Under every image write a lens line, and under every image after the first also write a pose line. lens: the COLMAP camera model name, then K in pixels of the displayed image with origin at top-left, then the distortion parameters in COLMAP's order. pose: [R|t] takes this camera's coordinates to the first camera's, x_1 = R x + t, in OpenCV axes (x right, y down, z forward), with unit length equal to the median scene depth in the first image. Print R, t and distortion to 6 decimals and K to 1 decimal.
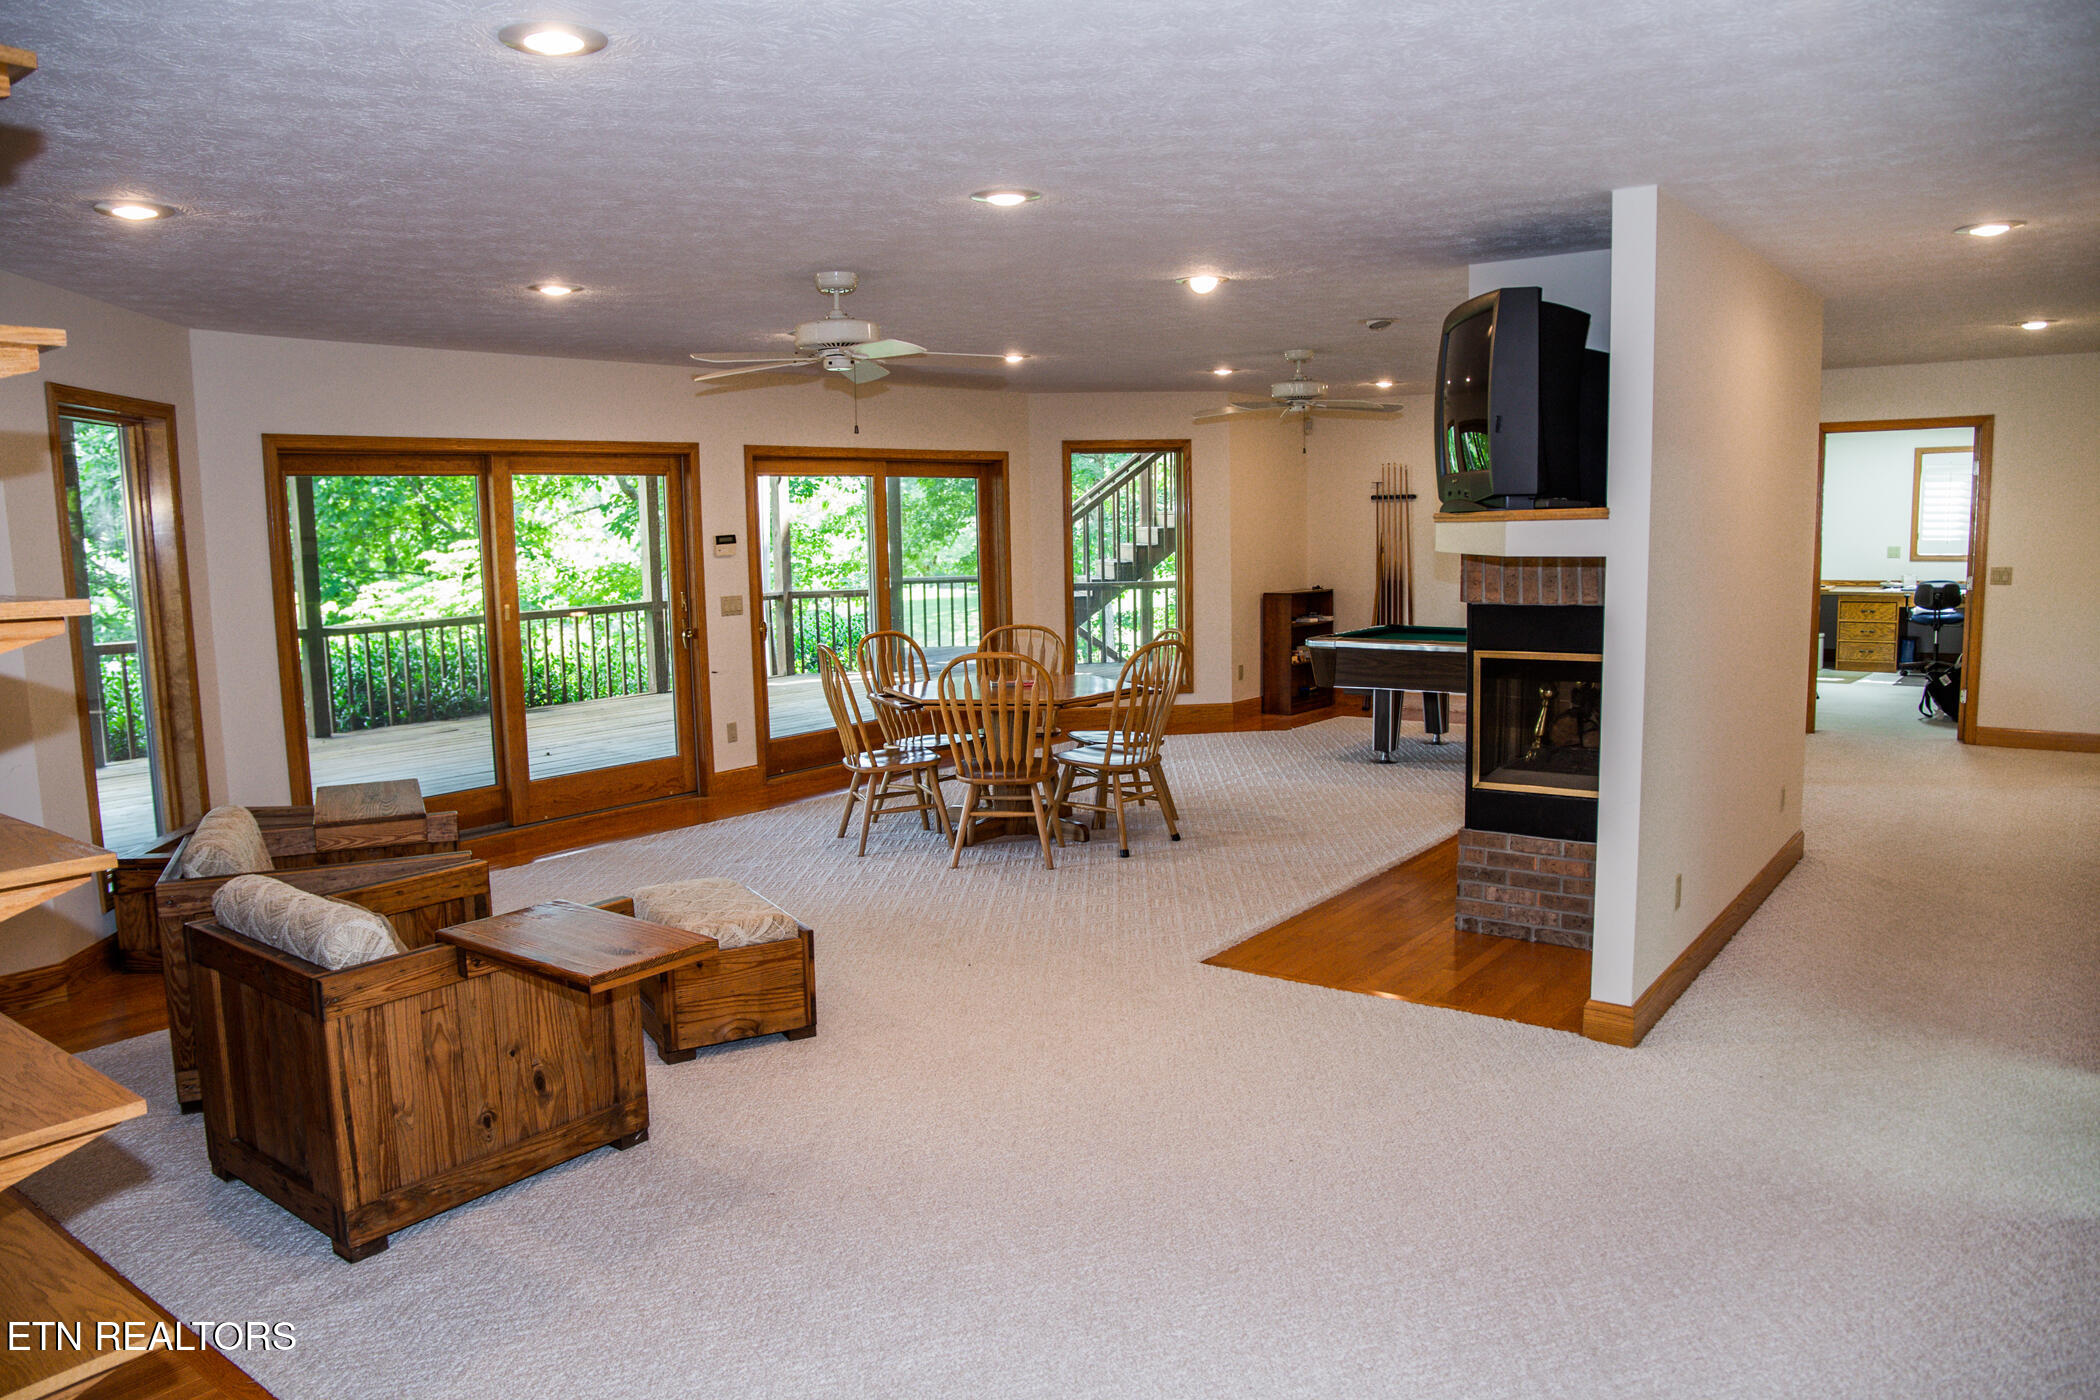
lens RADIAL K [[1440.5, 0, 1044.5], [0, 1440.5, 709.2], [0, 0, 1]] dist [-0.117318, 0.095053]
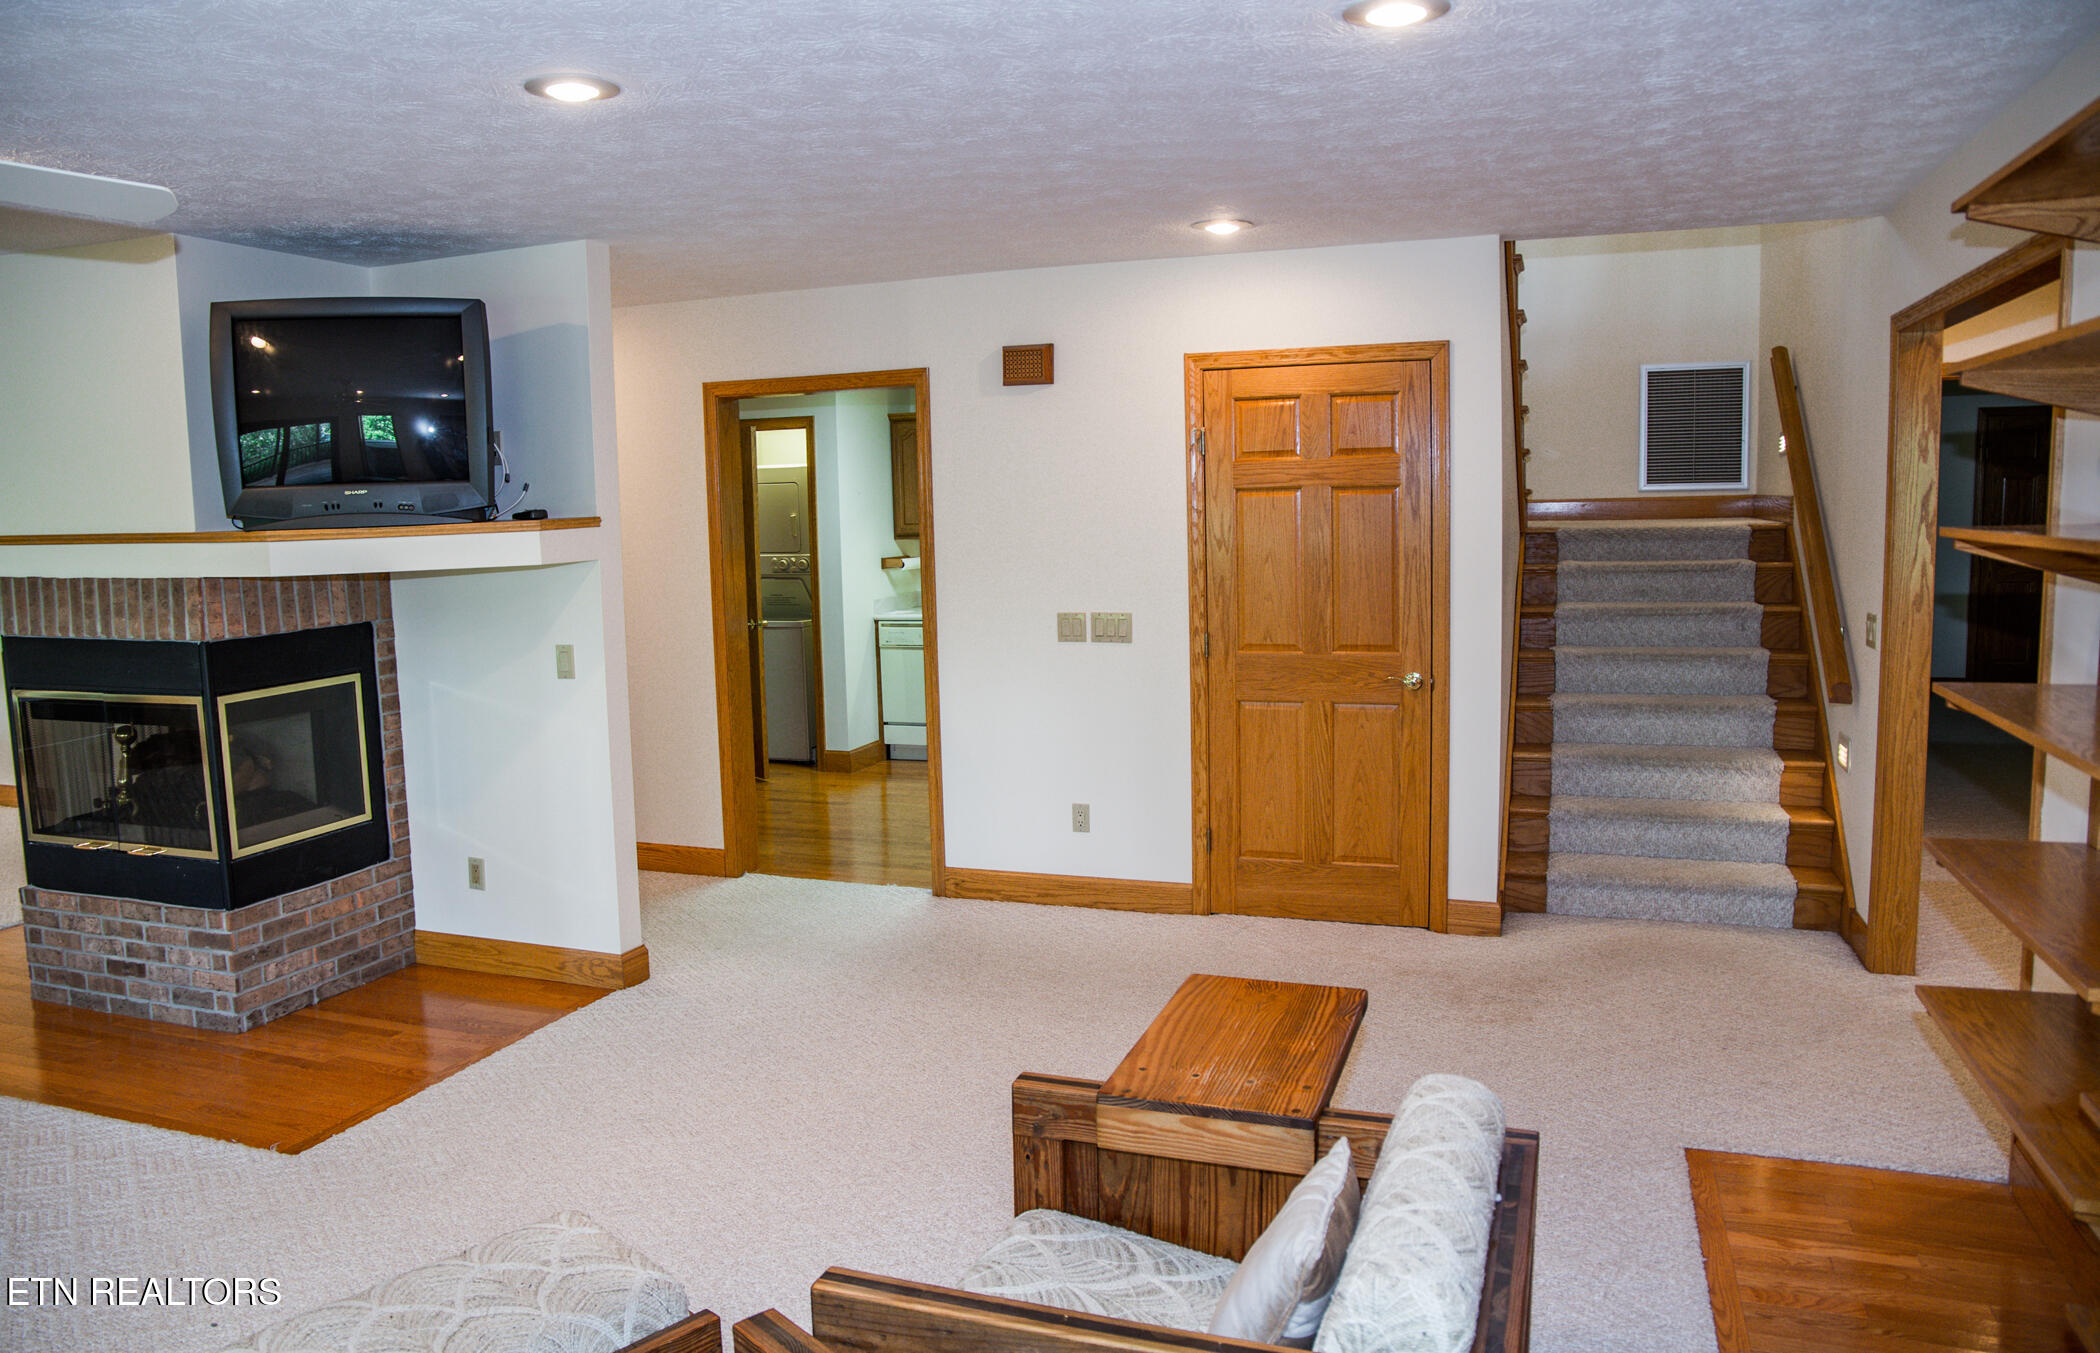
lens RADIAL K [[1443.3, 0, 1003.3], [0, 1443.3, 669.0], [0, 0, 1]] dist [-0.123872, 0.092828]
pose [[-0.263072, -0.083502, 0.961156, -0.545552], [0.153152, 0.980000, 0.127057, -0.081613], [-0.952543, 0.180628, -0.245022, 0.679473]]
